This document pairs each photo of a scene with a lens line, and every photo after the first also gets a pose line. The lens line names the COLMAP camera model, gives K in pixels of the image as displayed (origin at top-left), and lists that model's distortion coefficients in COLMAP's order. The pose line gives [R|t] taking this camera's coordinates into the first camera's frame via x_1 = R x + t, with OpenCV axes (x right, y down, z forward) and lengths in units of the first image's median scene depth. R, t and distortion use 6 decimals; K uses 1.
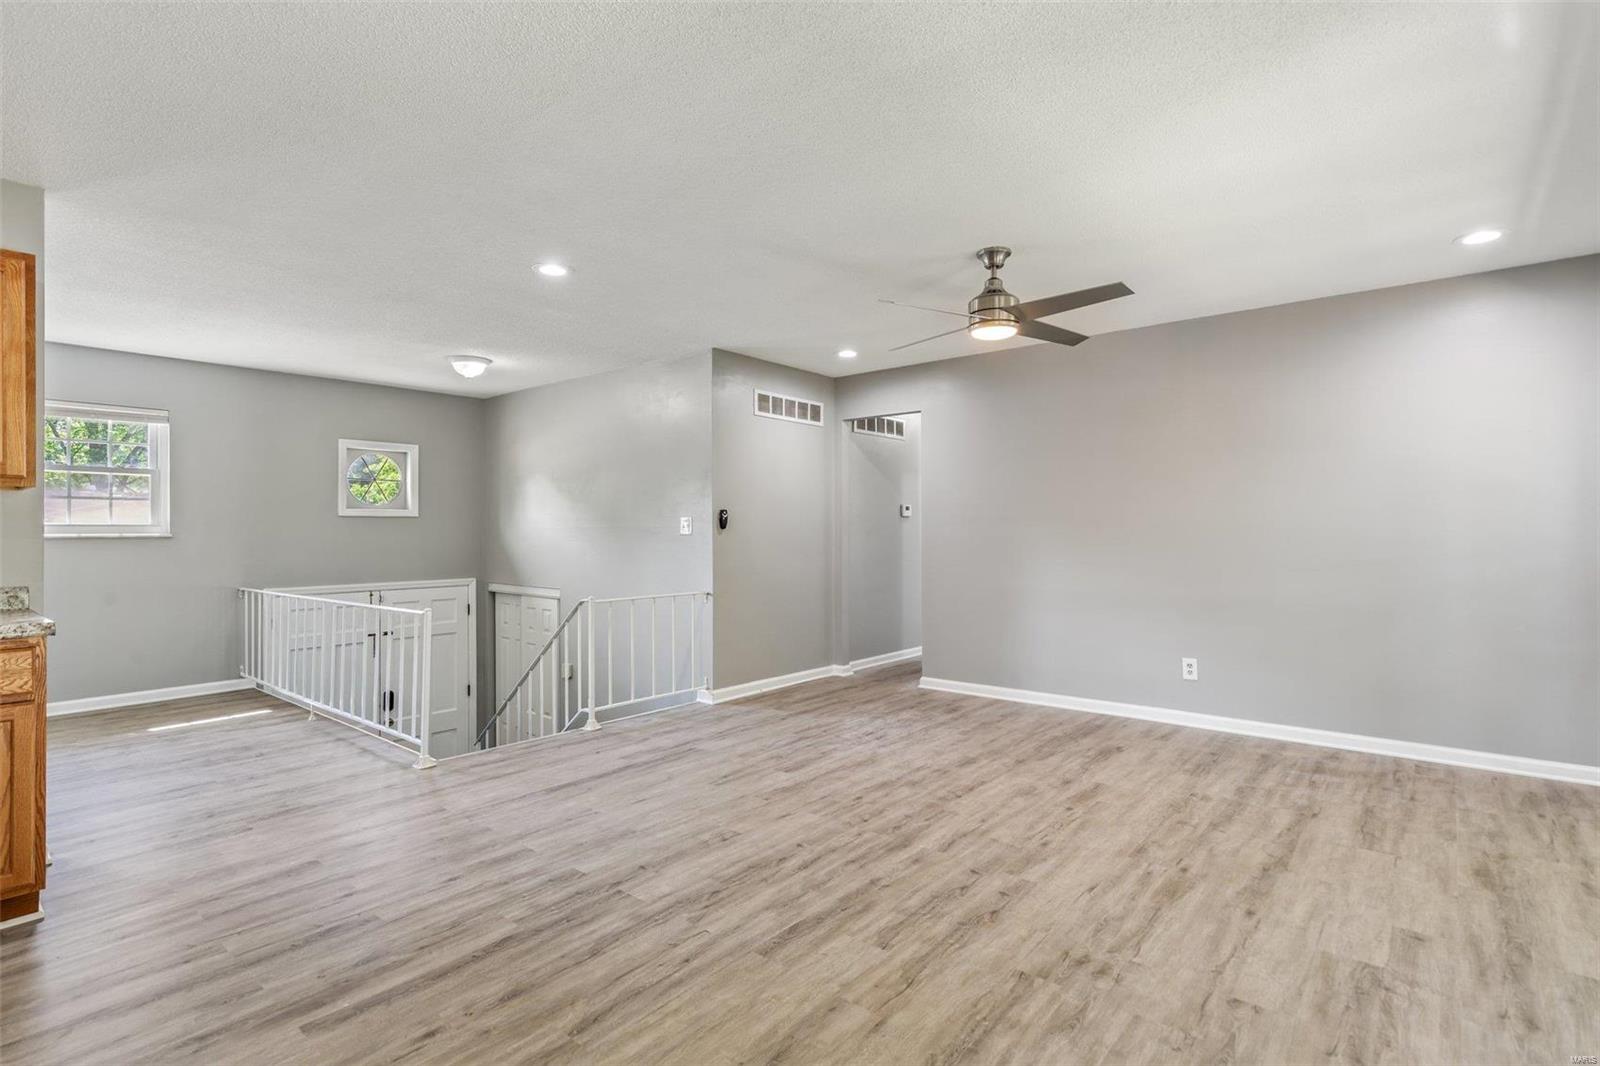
lens RADIAL K [[772.1, 0, 800.0], [0, 772.1, 533.0], [0, 0, 1]] dist [0.002487, 0.000134]
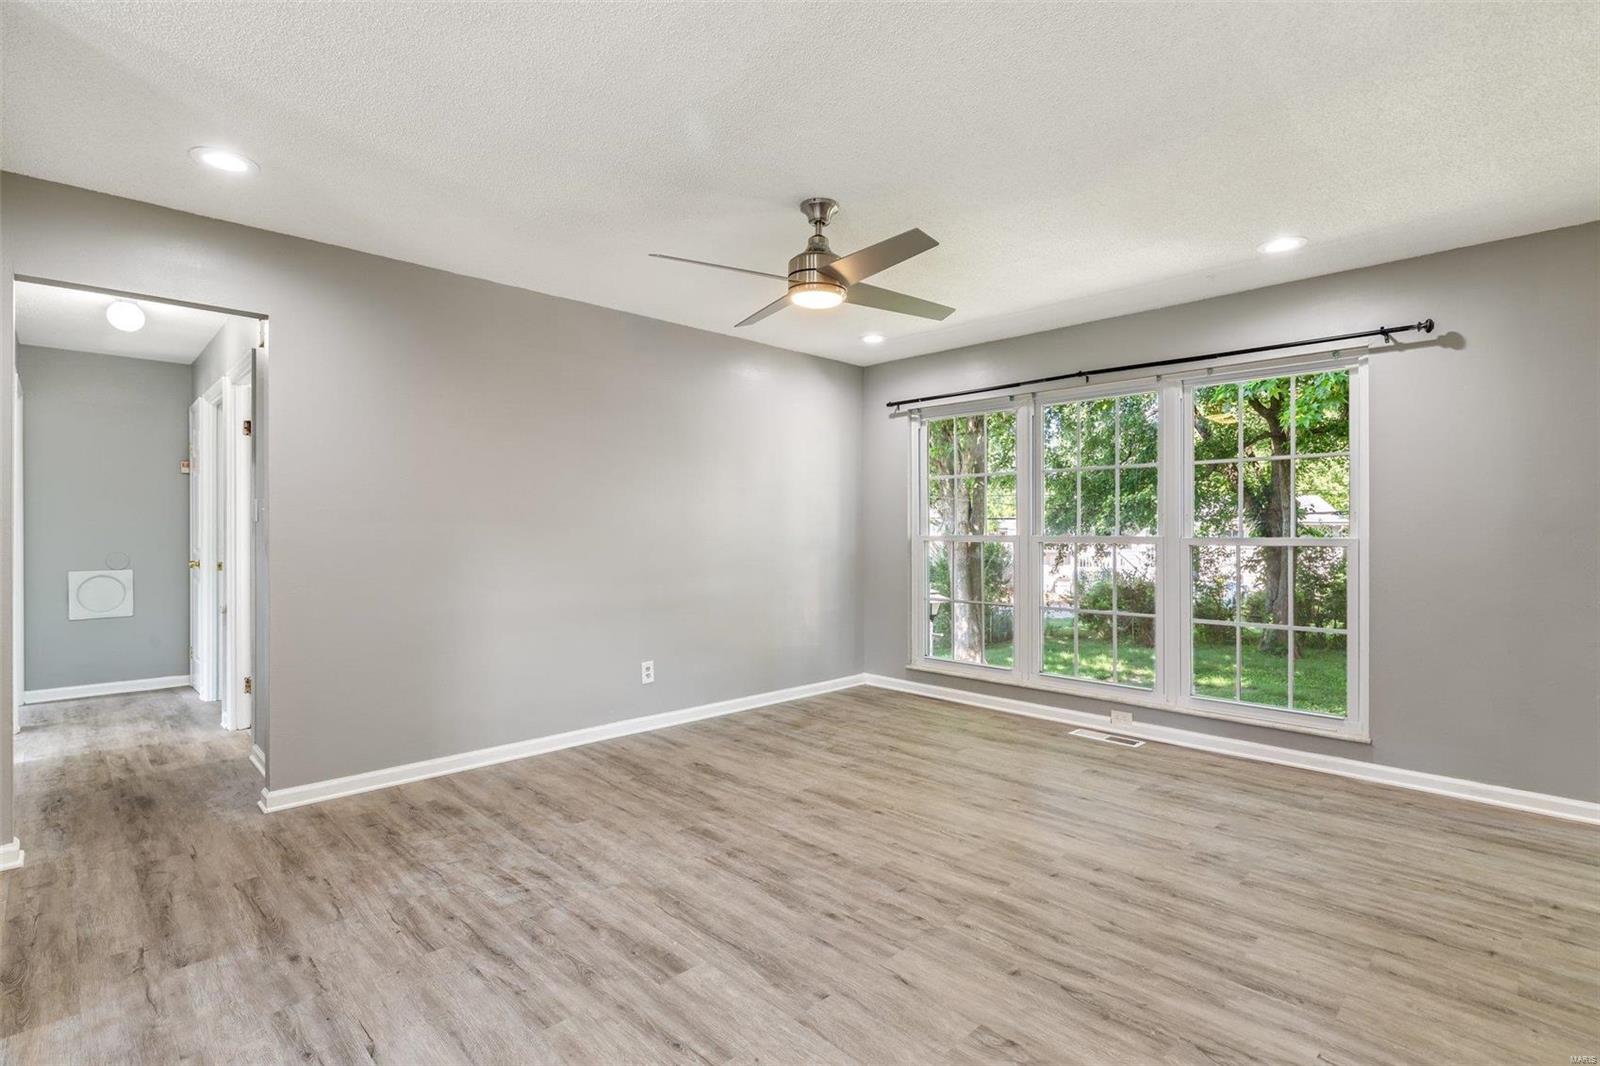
lens RADIAL K [[771.1, 0, 800.0], [0, 771.1, 533.0], [0, 0, 1]] dist [-0.003092, -0.000764]
pose [[0.095002, 0.001455, 0.995476, -0.766681], [0.002896, 0.999994, -0.001738, -0.000433], [-0.995473, 0.003048, 0.094997, 1.191555]]
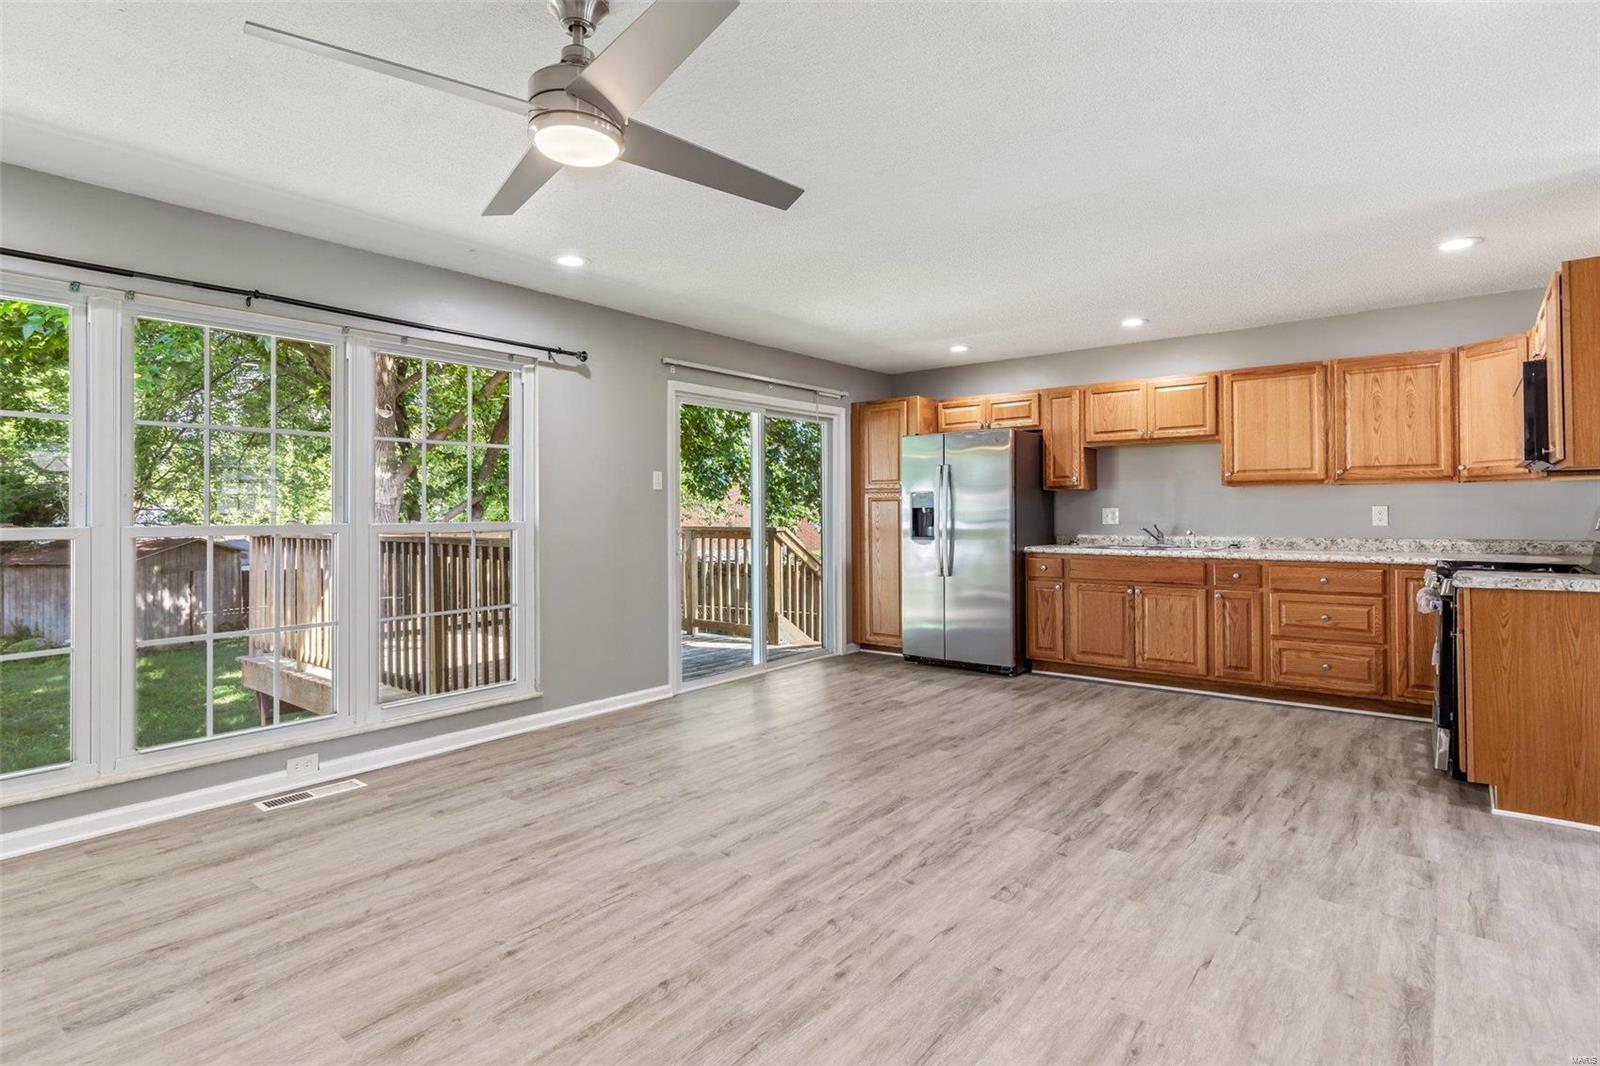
lens RADIAL K [[804.0, 0, 821.3], [0, 804.0, 506.1], [0, 0, 1]] dist [0.000493, -0.000141]
pose [[-0.998835, 0.011797, -0.046782, 0.141851], [0.012069, 0.999912, -0.005532, -0.006284], [0.046713, -0.006090, -0.998890, 1.988284]]
